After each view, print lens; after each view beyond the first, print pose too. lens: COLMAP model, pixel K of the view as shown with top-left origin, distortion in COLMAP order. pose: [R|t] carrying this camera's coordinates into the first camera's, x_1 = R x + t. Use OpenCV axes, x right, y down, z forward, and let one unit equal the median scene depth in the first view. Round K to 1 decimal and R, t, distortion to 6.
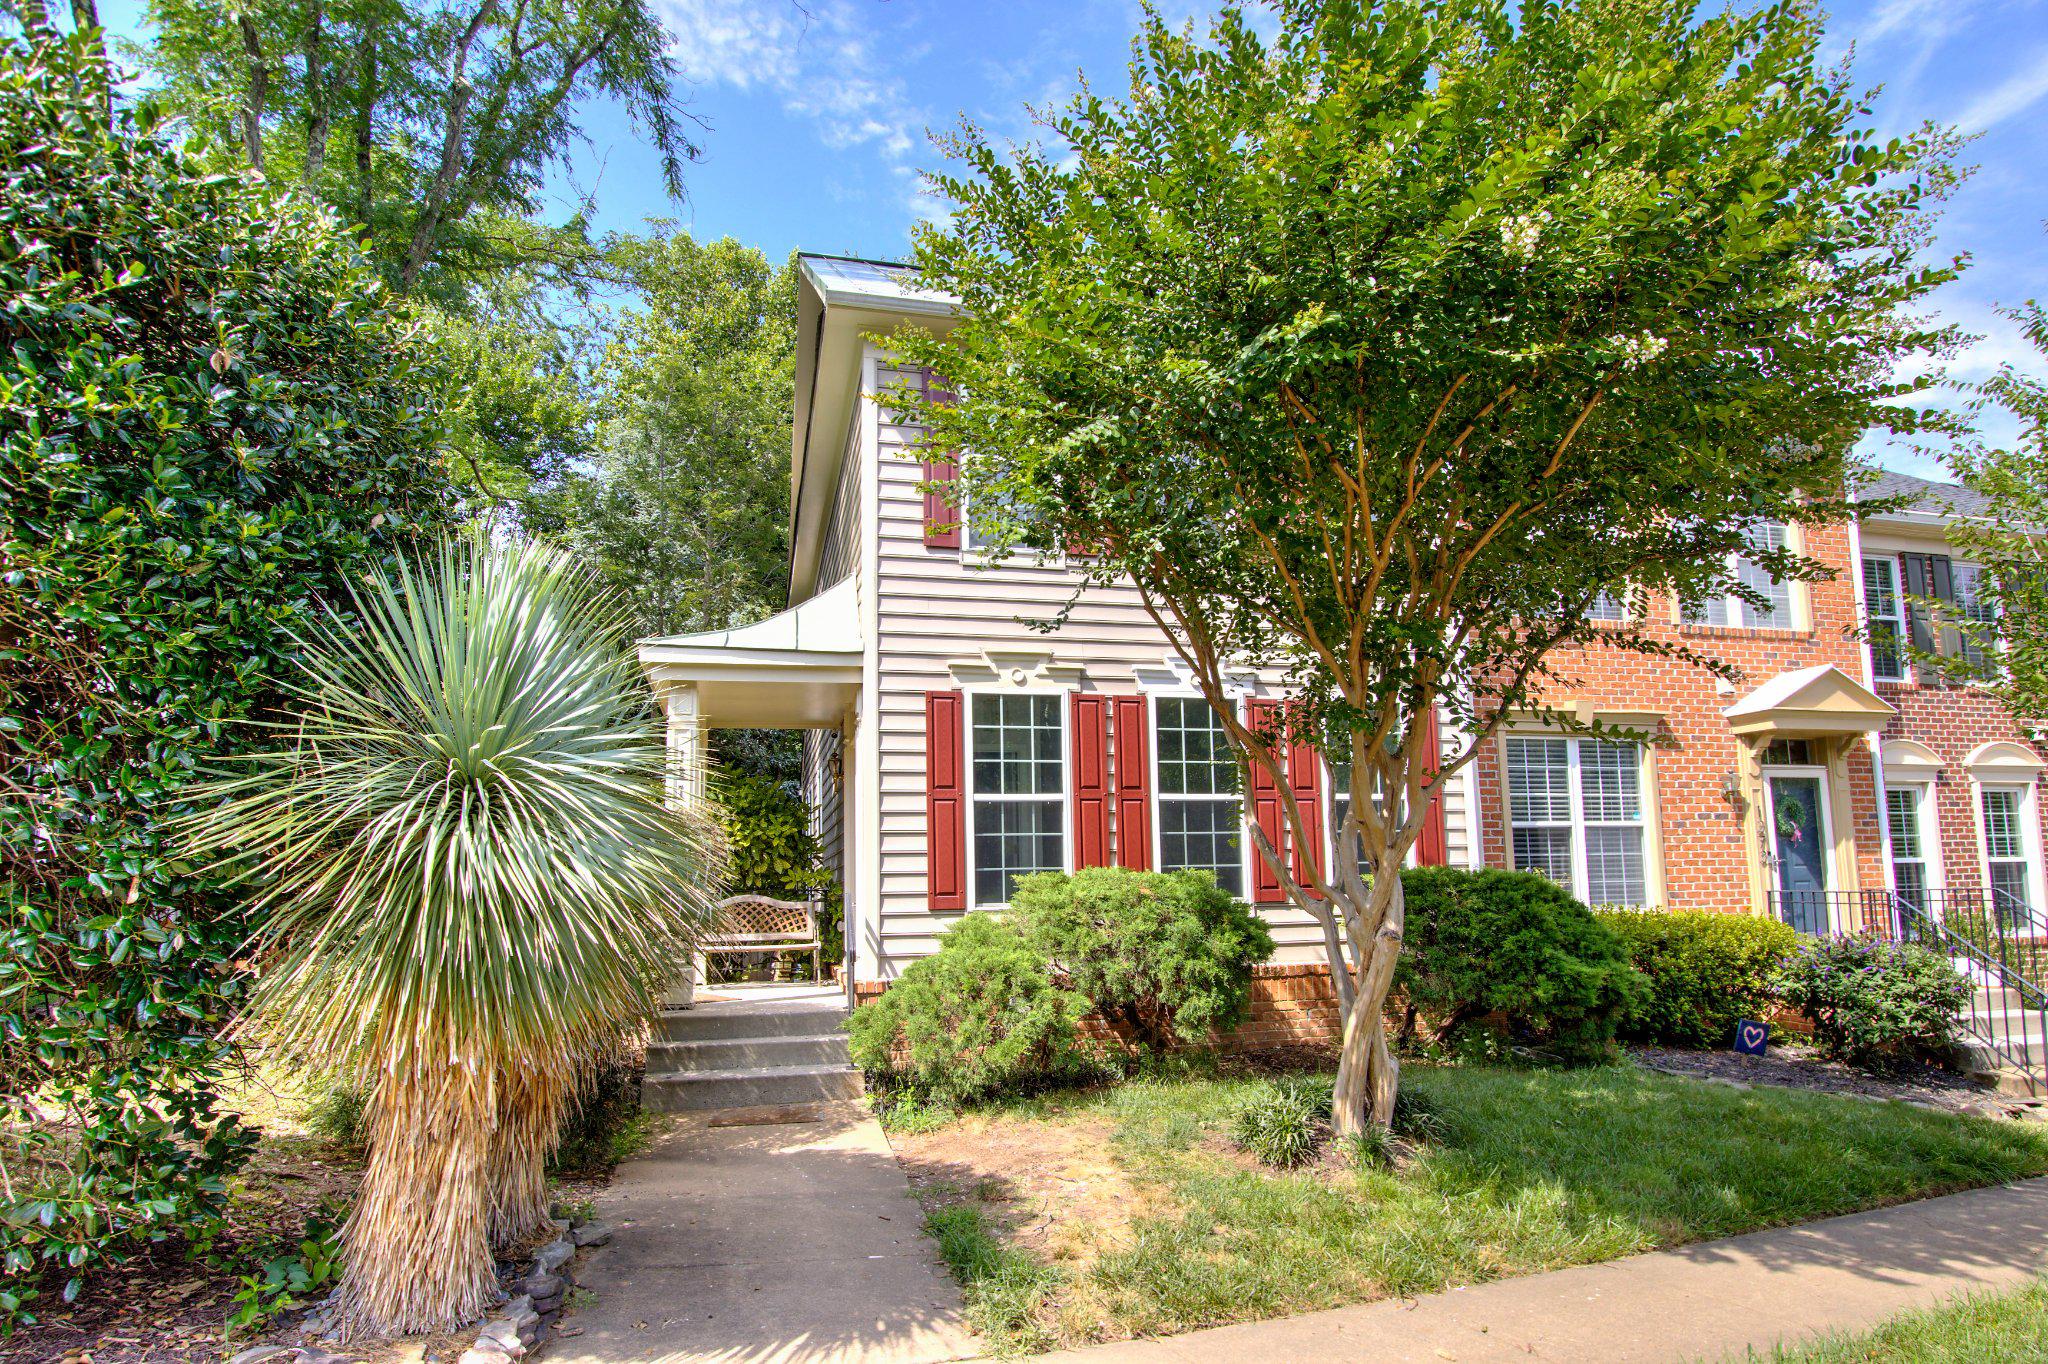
lens RADIAL K [[1104.0, 0, 1034.4], [0, 1104.0, 691.1], [0, 0, 1]] dist [-0.009276, 0.000090]
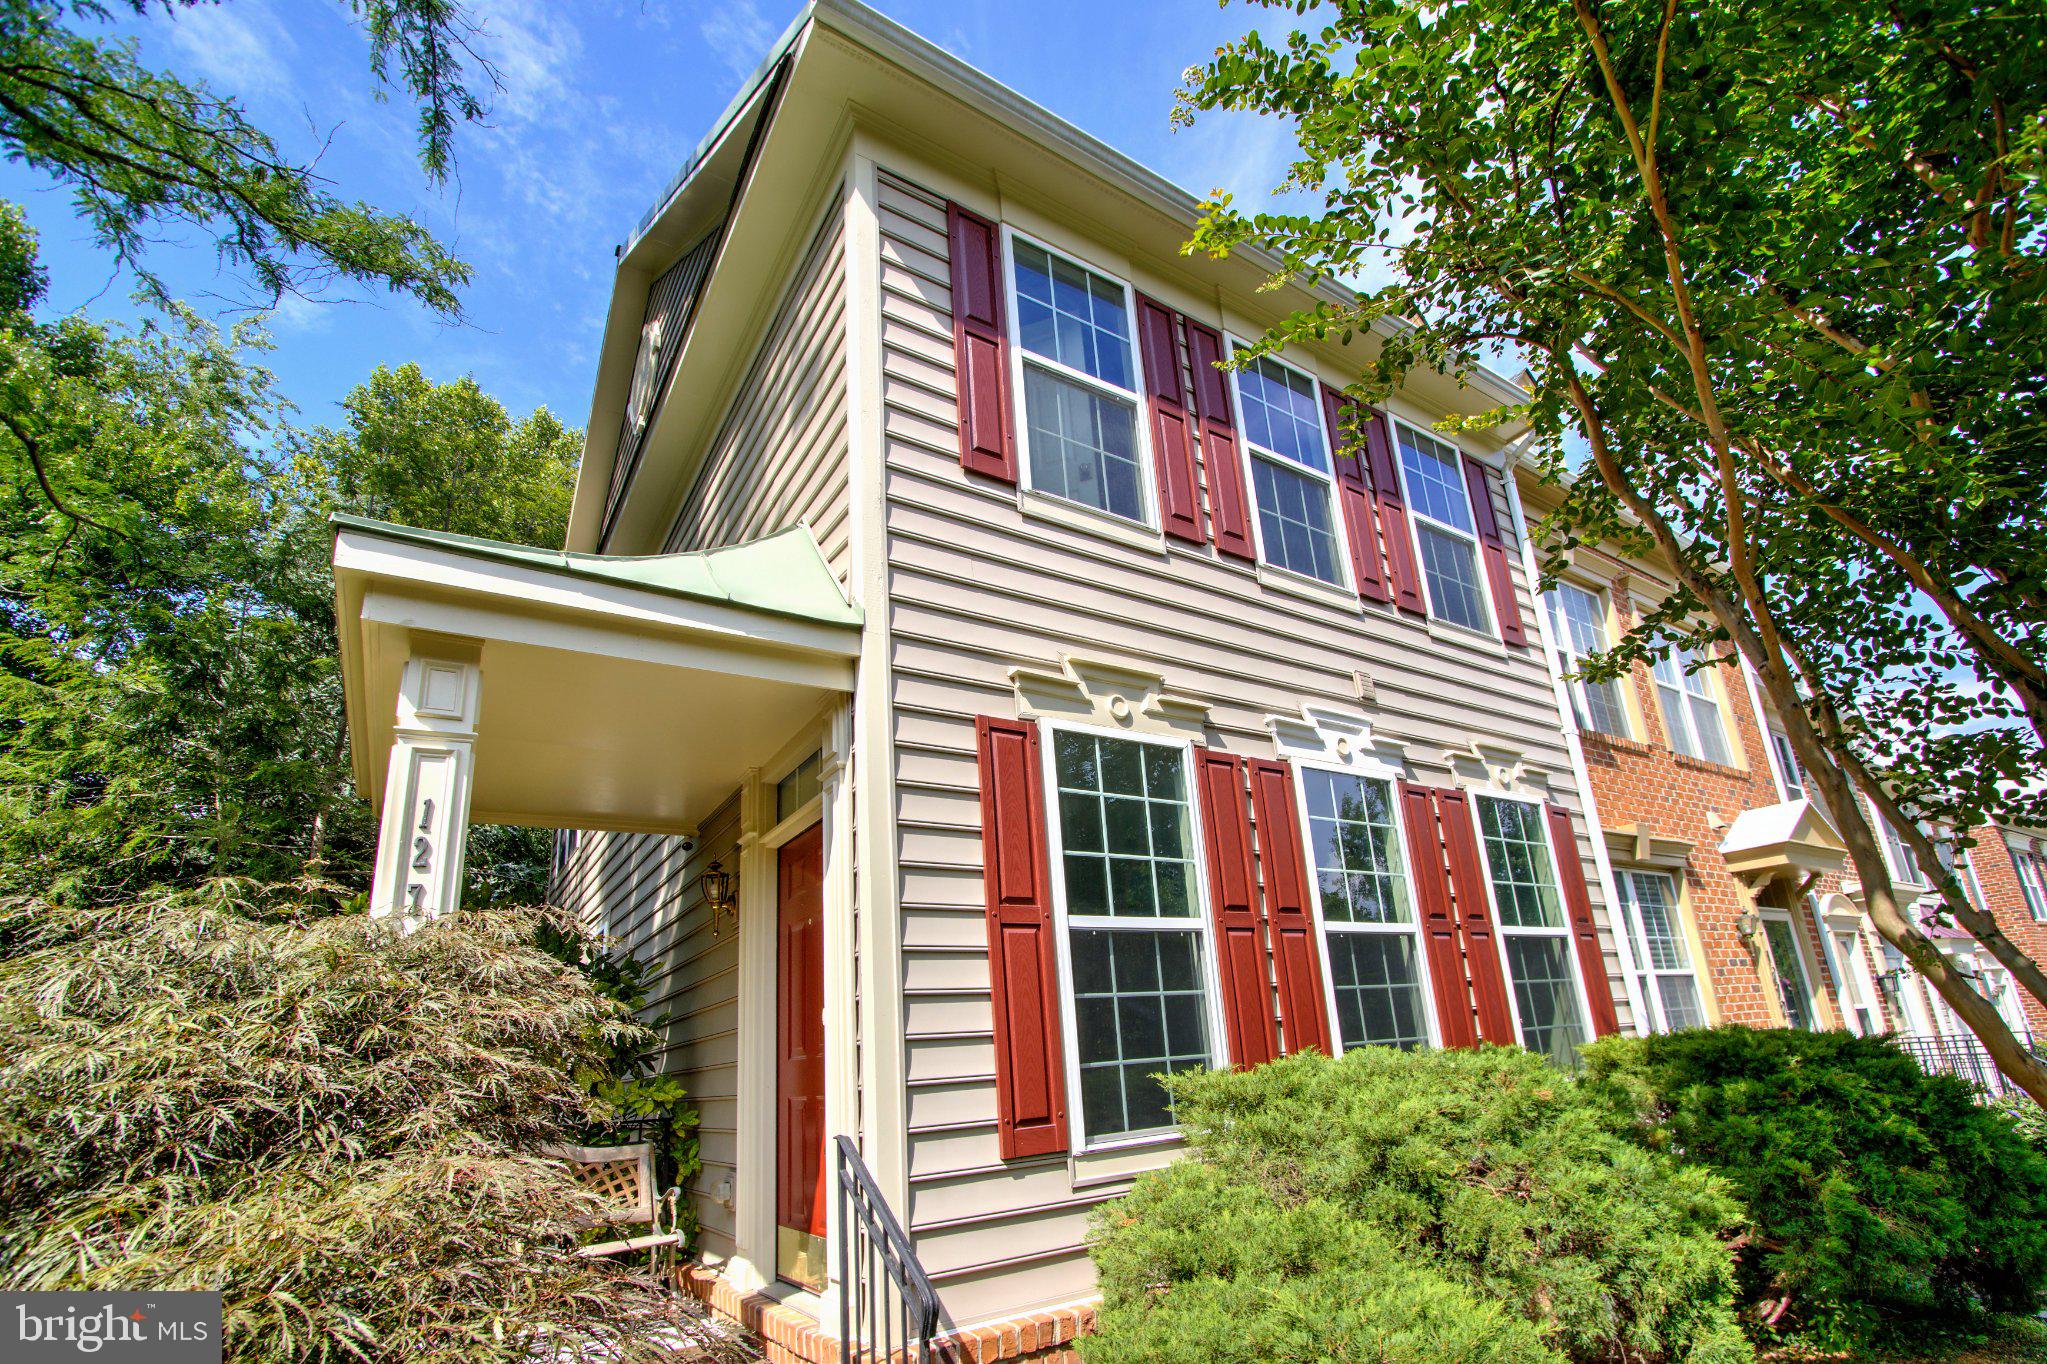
lens RADIAL K [[927.9, 0, 1040.3], [0, 927.9, 766.4], [0, 0, 1]] dist [-0.013616, 0.001165]
pose [[0.943634, 0.055744, 0.326264, -0.205696], [-0.008592, 0.989509, -0.144212, 0.084157], [-0.330880, 0.133280, 0.934213, 0.569772]]
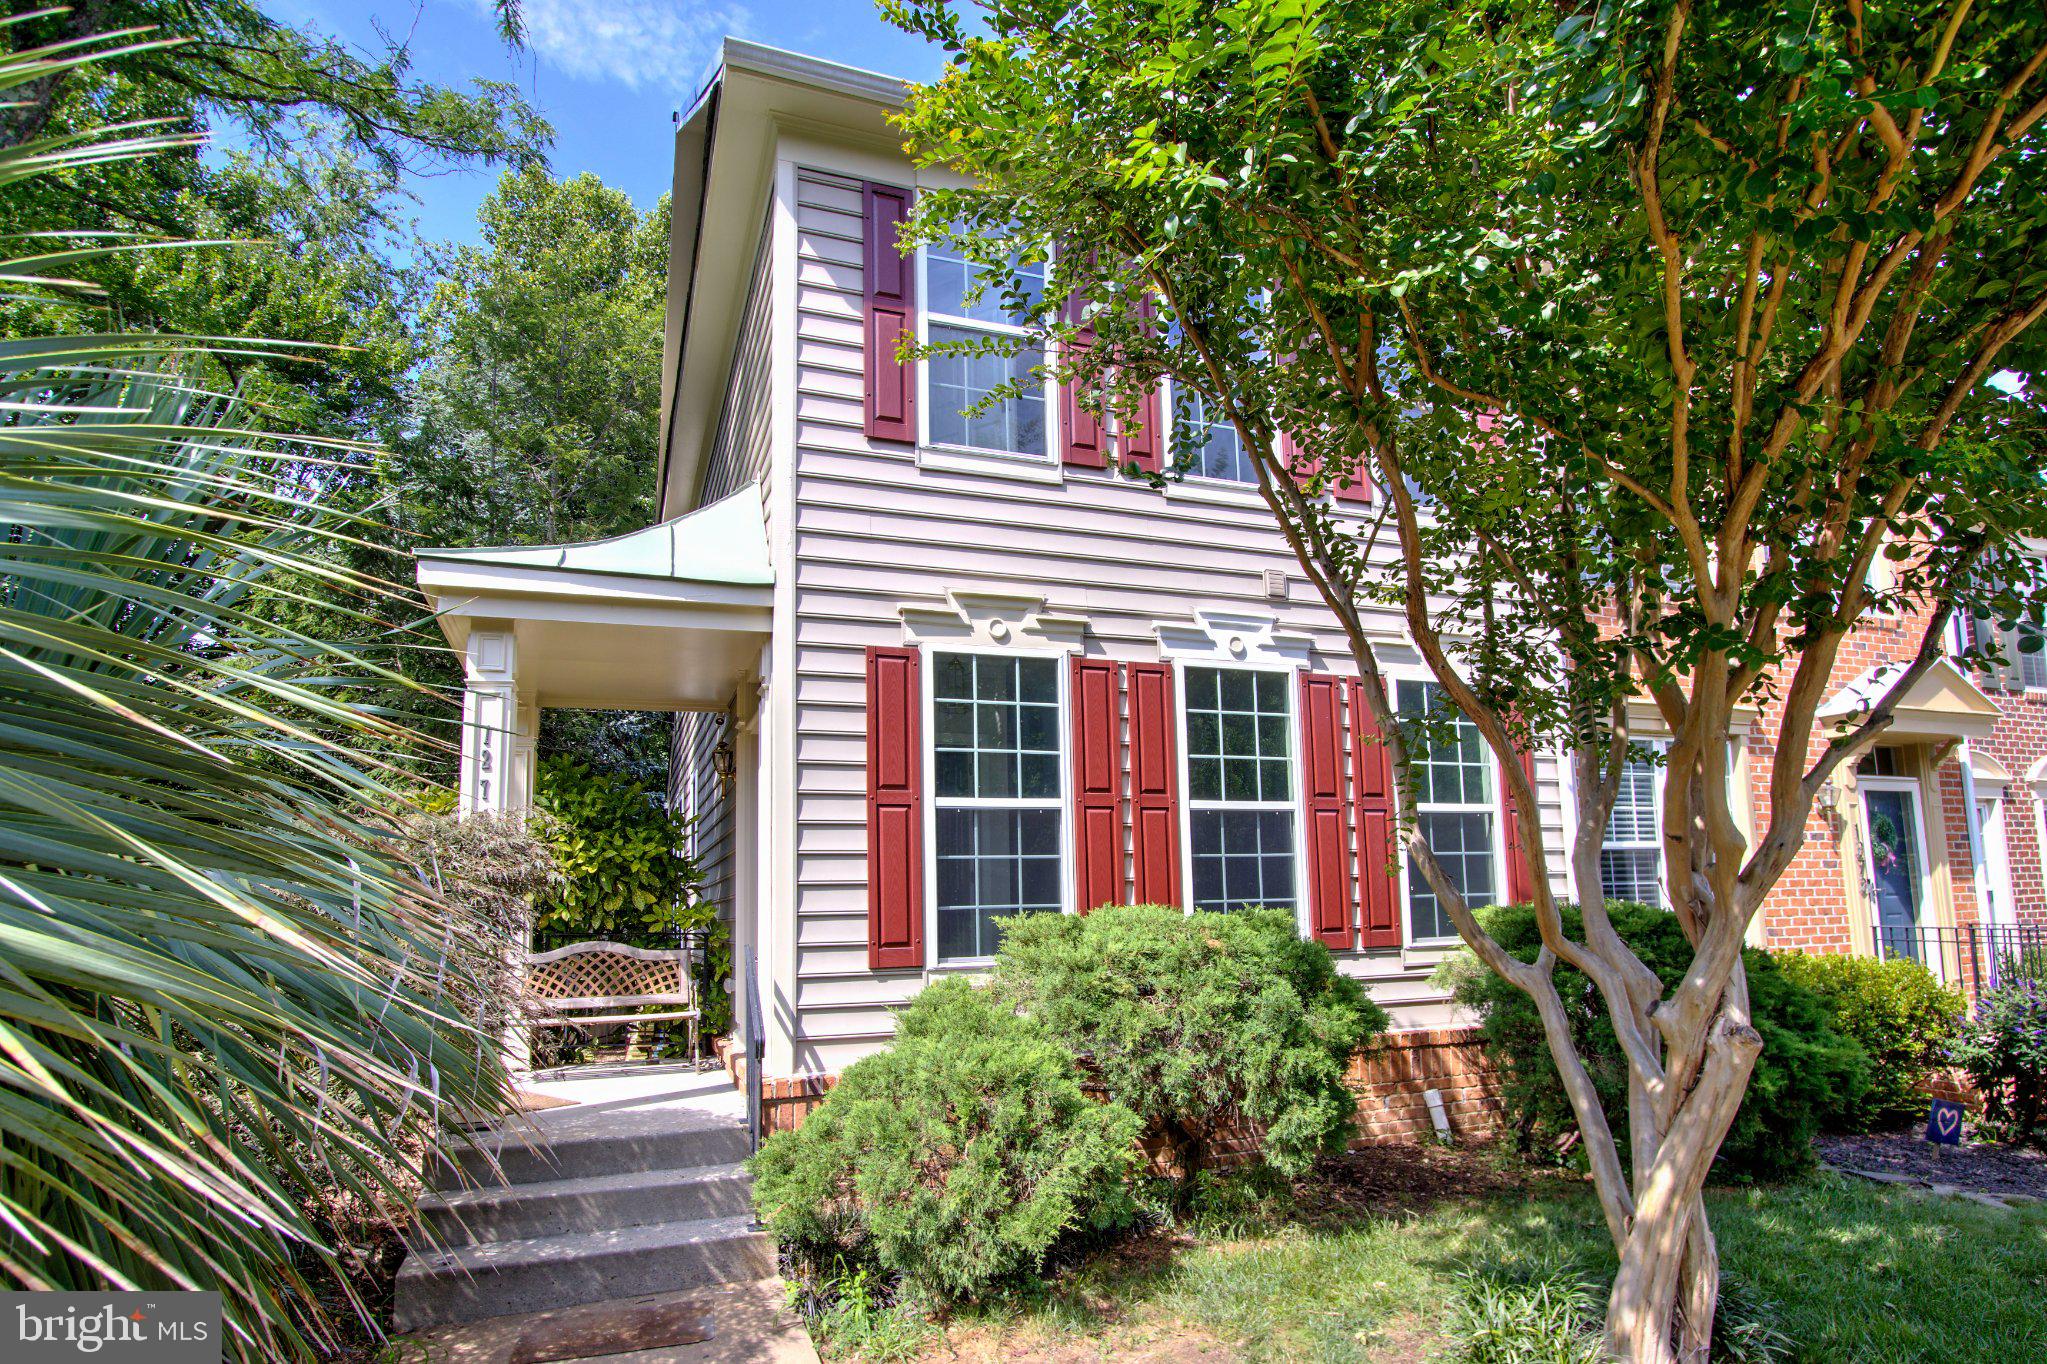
lens RADIAL K [[1103.4, 0, 1031.1], [0, 1103.4, 729.6], [0, 0, 1]] dist [-0.009276, 0.000090]
pose [[0.993353, 0.015229, 0.114097, -0.072300], [-0.016970, 0.999754, 0.014311, 0.038860], [-0.113851, -0.016152, 0.993367, 0.303822]]
